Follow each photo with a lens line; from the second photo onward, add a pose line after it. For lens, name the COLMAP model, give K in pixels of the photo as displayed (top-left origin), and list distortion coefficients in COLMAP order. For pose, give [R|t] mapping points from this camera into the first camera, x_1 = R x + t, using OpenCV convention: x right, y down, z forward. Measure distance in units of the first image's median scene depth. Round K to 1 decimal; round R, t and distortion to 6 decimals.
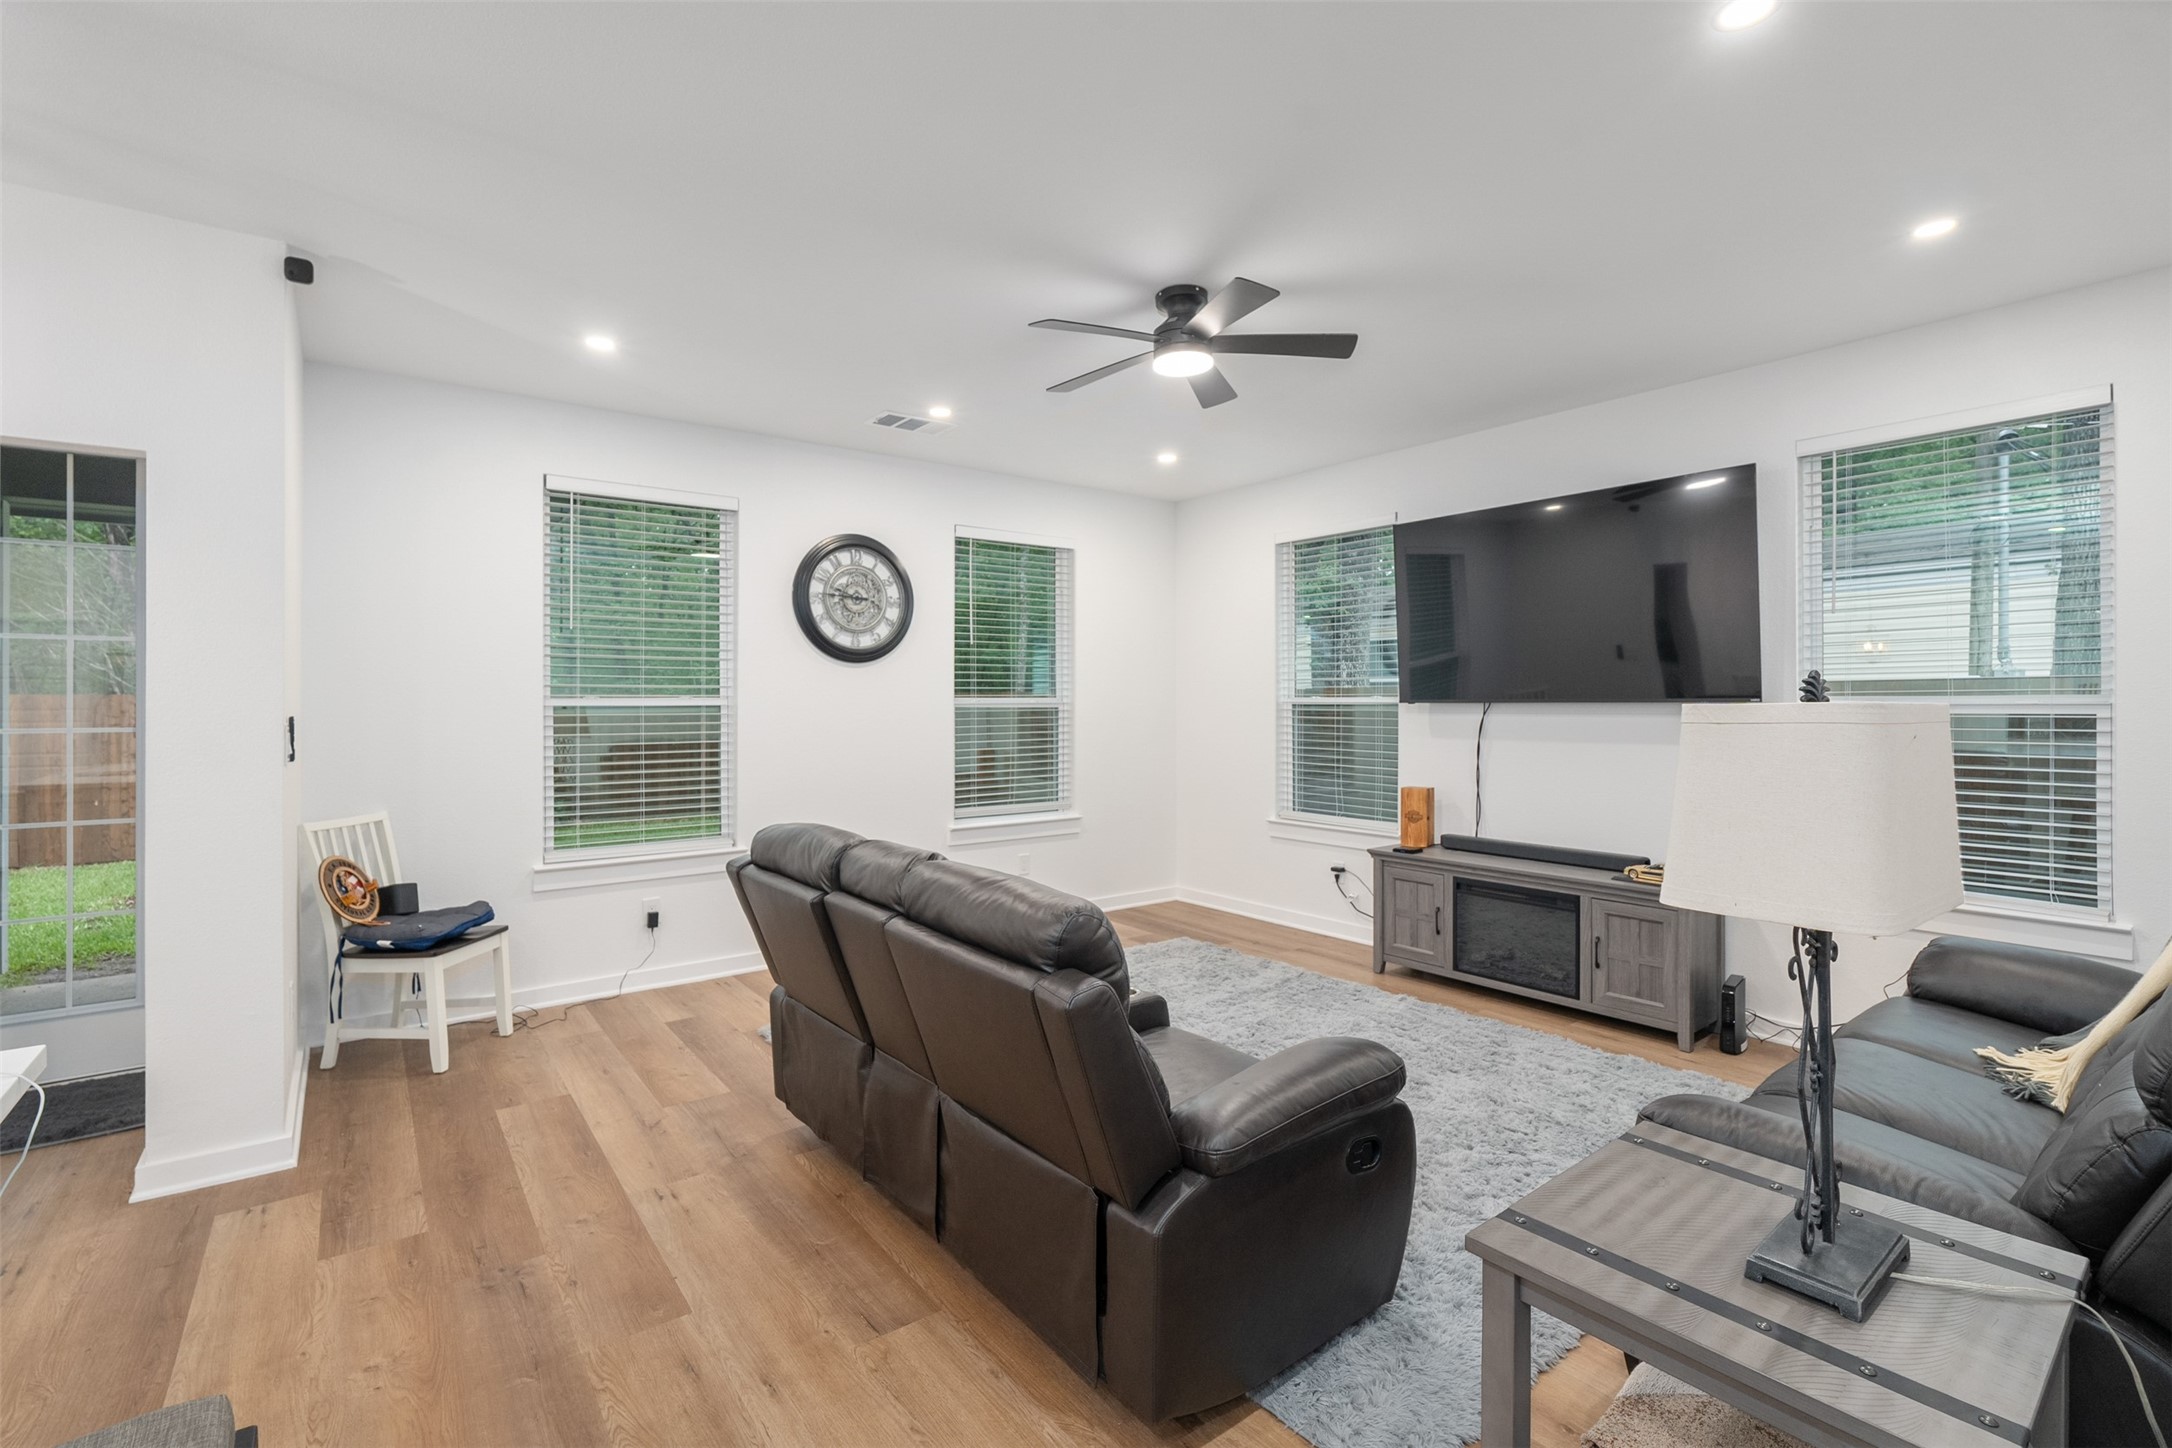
lens RADIAL K [[974.6, 0, 1066.7], [0, 974.6, 697.9], [0, 0, 1]] dist [-0.005157, -0.000073]
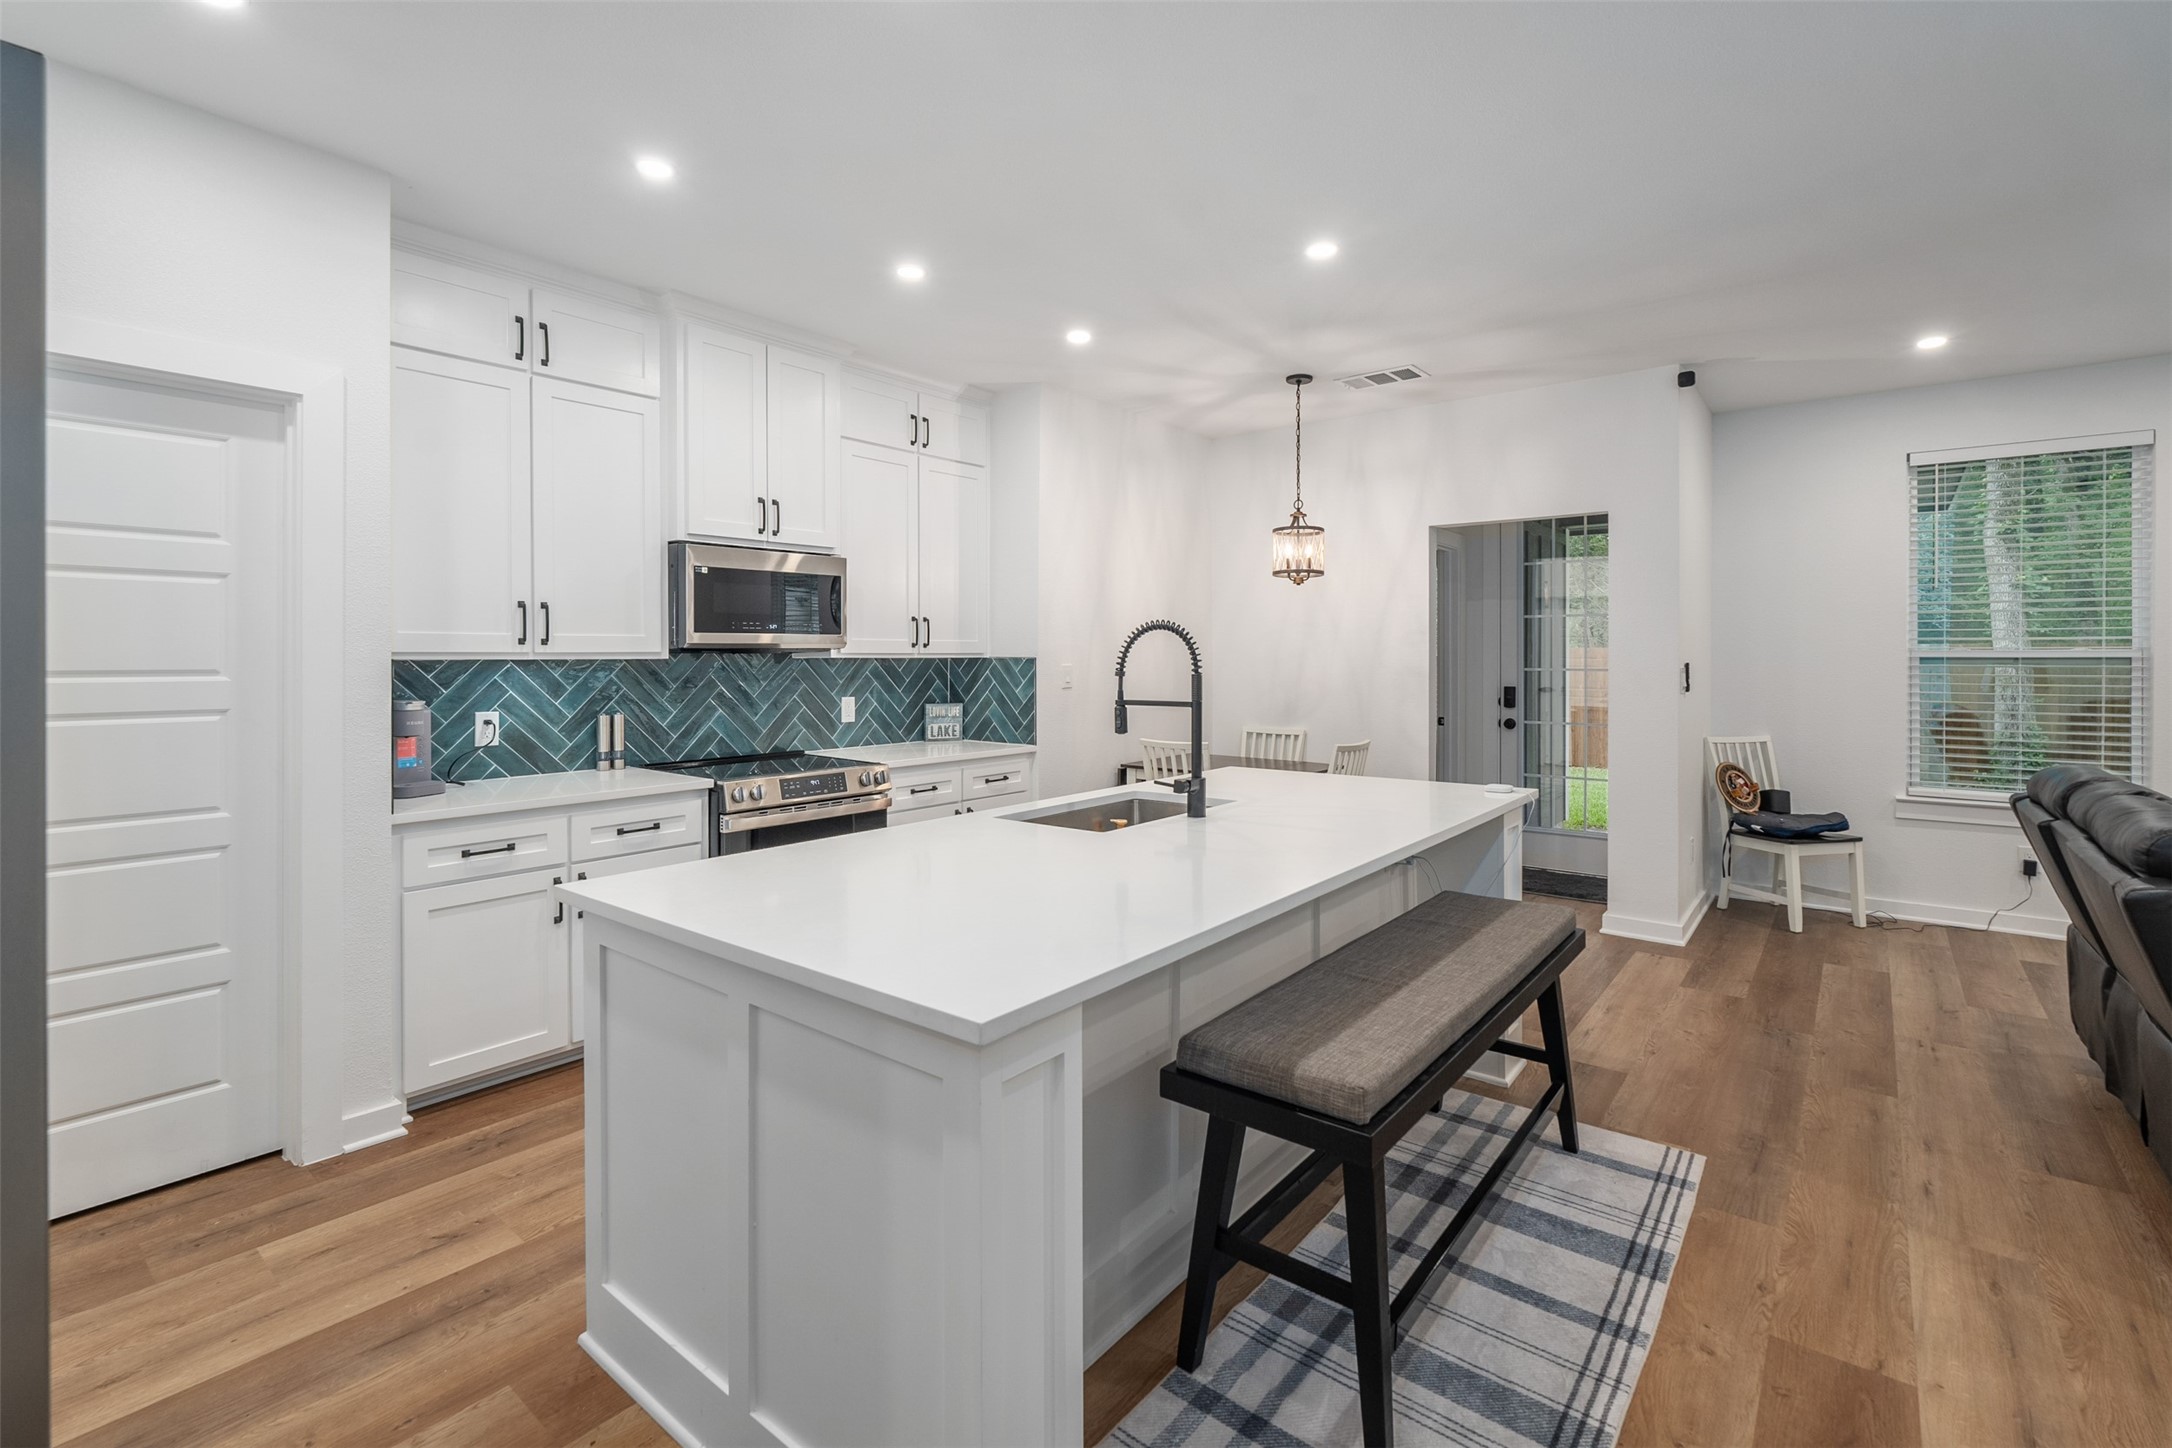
lens RADIAL K [[974.6, 0, 1107.4], [0, 974.6, 662.7], [0, 0, 1]] dist [-0.005157, -0.000073]
pose [[0.277610, 0.012123, -0.960617, 0.338033], [0.002284, 0.999909, 0.013278, -0.002101], [0.960691, -0.005880, 0.277557, -0.248186]]
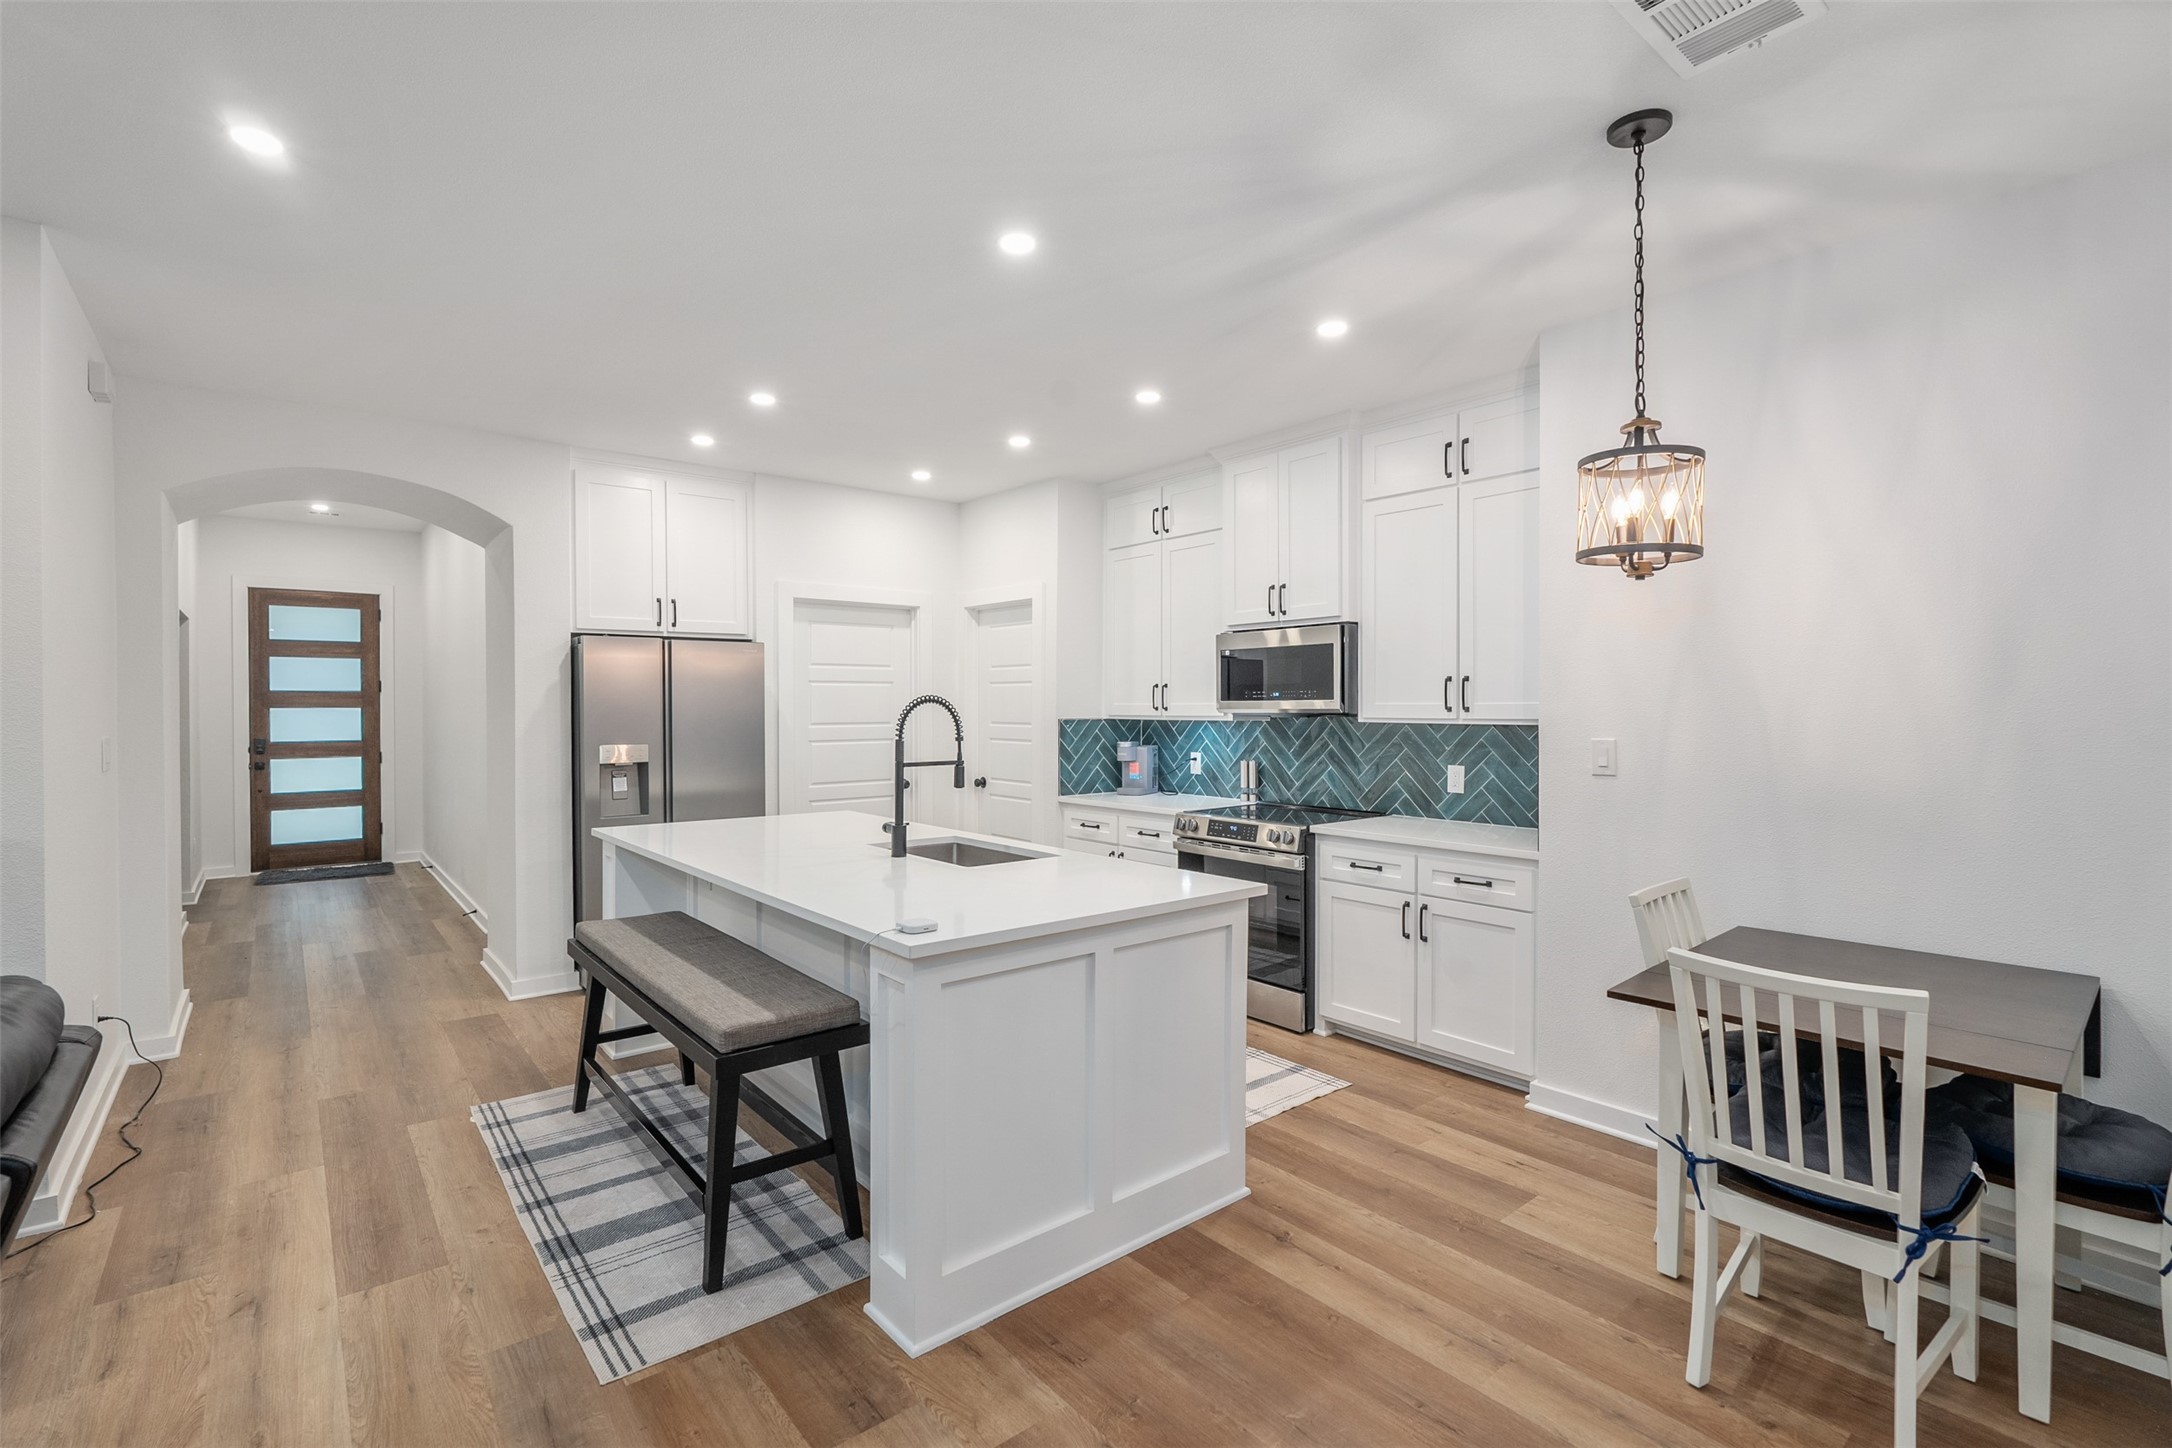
lens RADIAL K [[974.6, 0, 1054.8], [0, 974.6, 717.5], [0, 0, 1]] dist [-0.005157, -0.000073]
pose [[-0.998925, 0.006152, -0.045950, -0.426728], [0.005799, 0.999953, 0.007810, -0.010075], [0.045996, 0.007535, -0.998913, 0.887817]]
